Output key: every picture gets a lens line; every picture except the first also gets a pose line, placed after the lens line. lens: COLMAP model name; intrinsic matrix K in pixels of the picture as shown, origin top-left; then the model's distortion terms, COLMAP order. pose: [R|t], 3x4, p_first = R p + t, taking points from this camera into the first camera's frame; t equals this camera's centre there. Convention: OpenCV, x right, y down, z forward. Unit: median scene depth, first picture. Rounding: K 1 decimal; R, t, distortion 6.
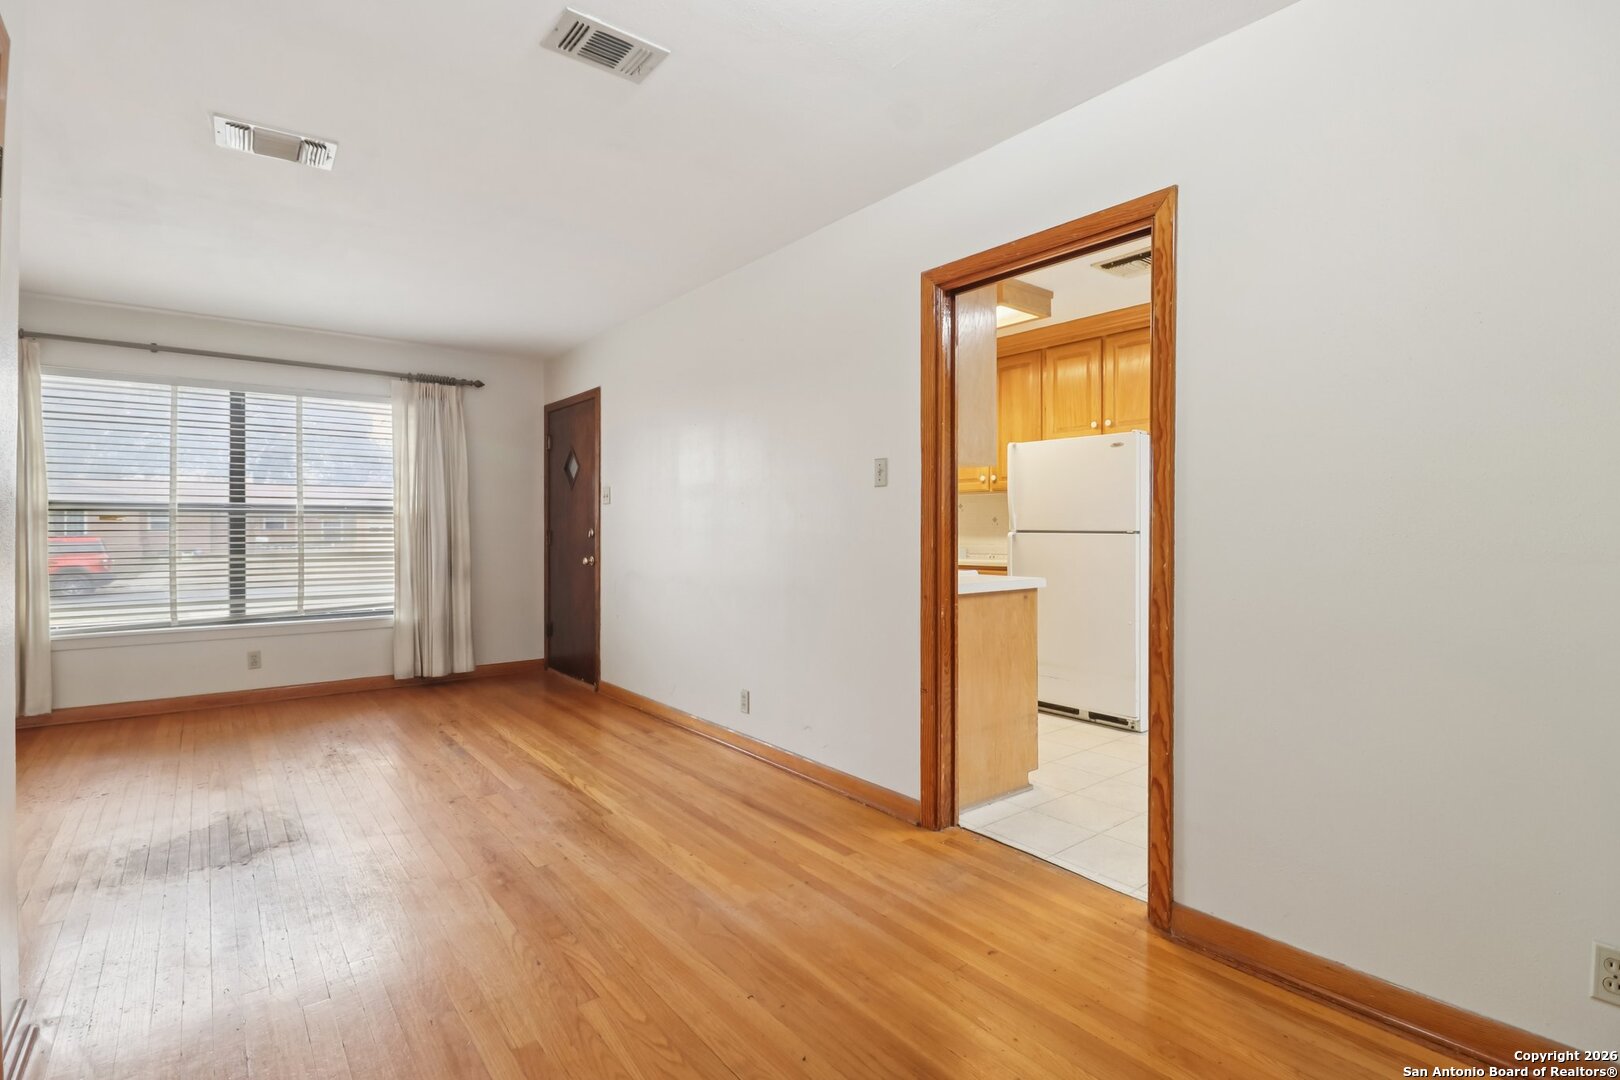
lens RADIAL K [[743.4, 0, 786.2], [0, 743.4, 540.7], [0, 0, 1]] dist [0.001606, 0.000528]
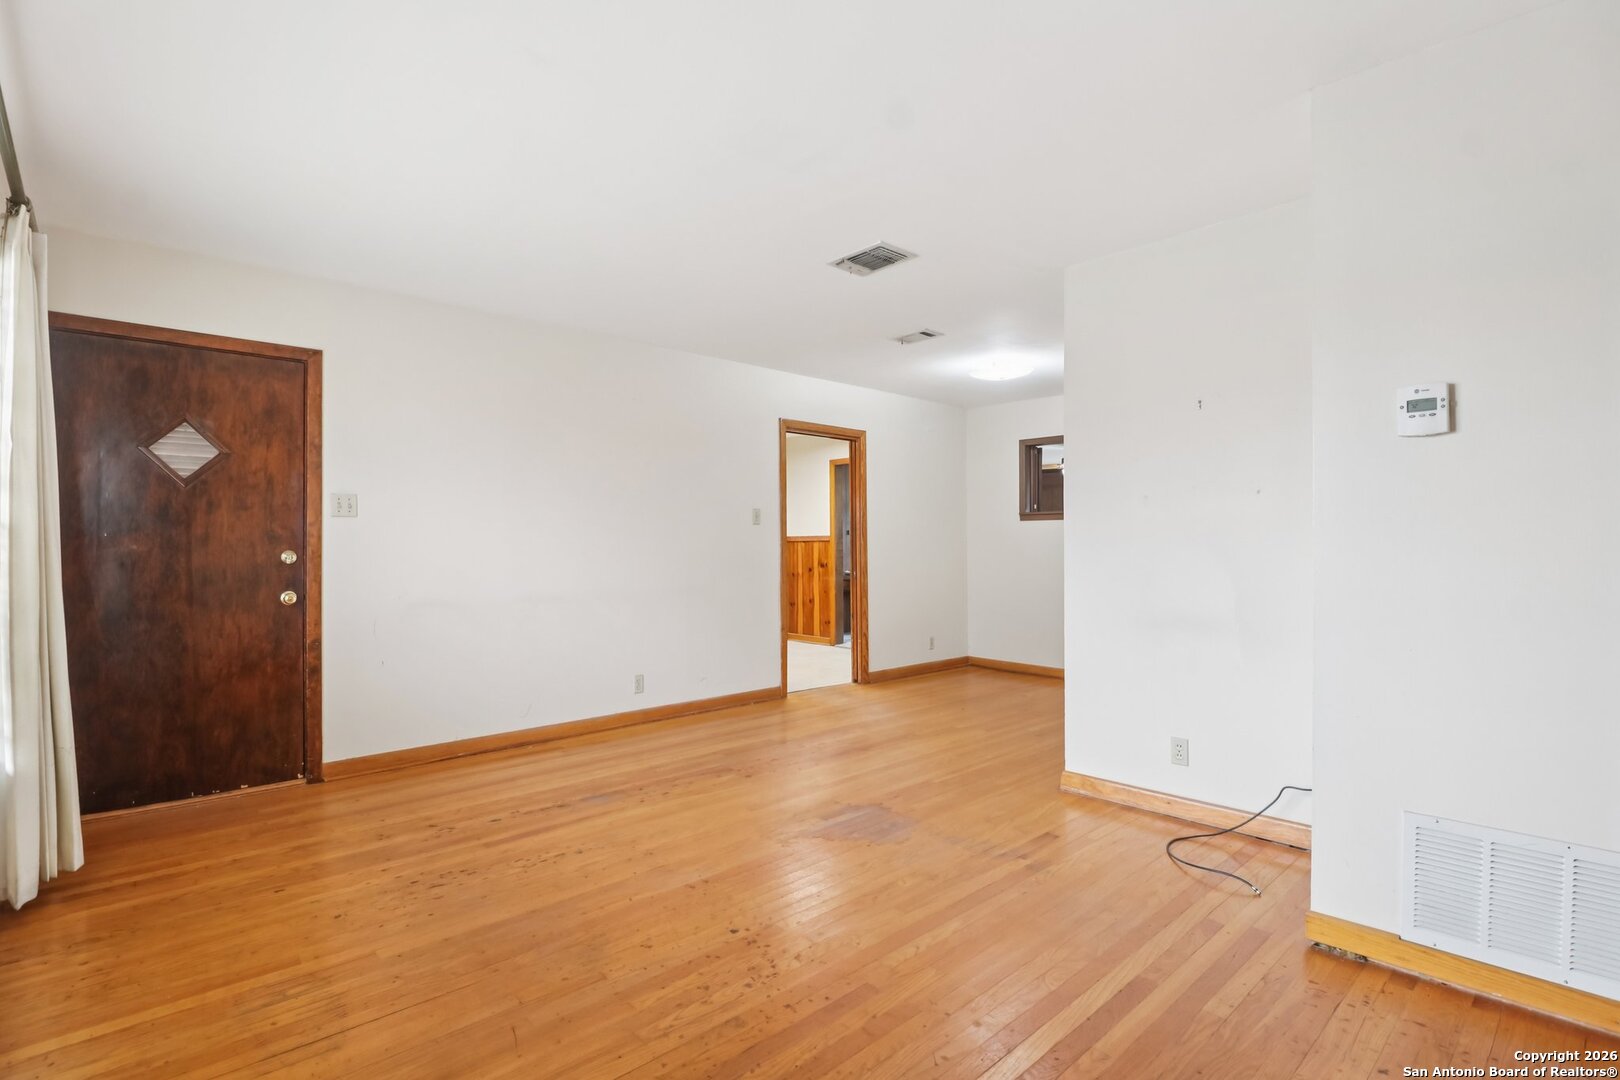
lens RADIAL K [[776.0, 0, 794.3], [0, 776.0, 527.6], [0, 0, 1]] dist [-0.000041, -0.015130]
pose [[-0.074021, 0.025599, 0.996928, -1.786393], [0.021507, 0.999479, -0.024067, -0.017684], [-0.997025, 0.019660, -0.074533, 1.056014]]
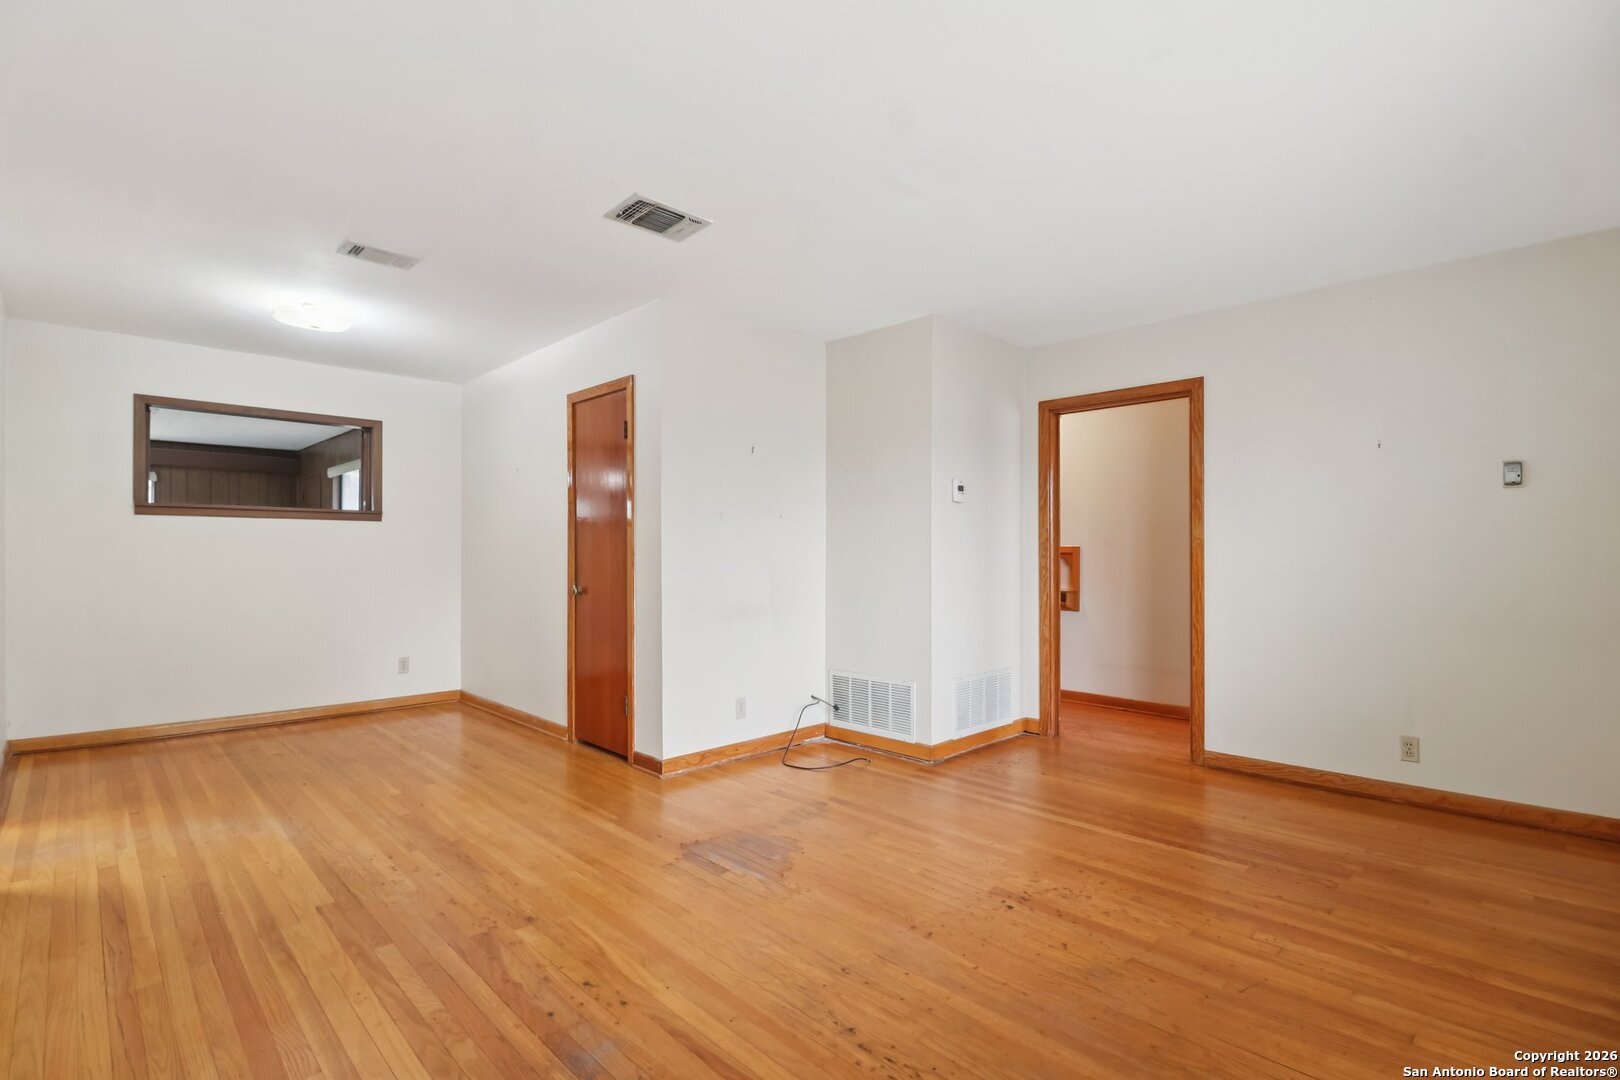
lens RADIAL K [[759.0, 0, 798.8], [0, 759.0, 533.9], [0, 0, 1]] dist [-0.000331, -0.013262]
pose [[-0.993772, -0.001416, -0.111426, -0.662262], [-0.001221, 0.999998, -0.001816, -0.040199], [0.111428, -0.001668, -0.993771, 1.873939]]
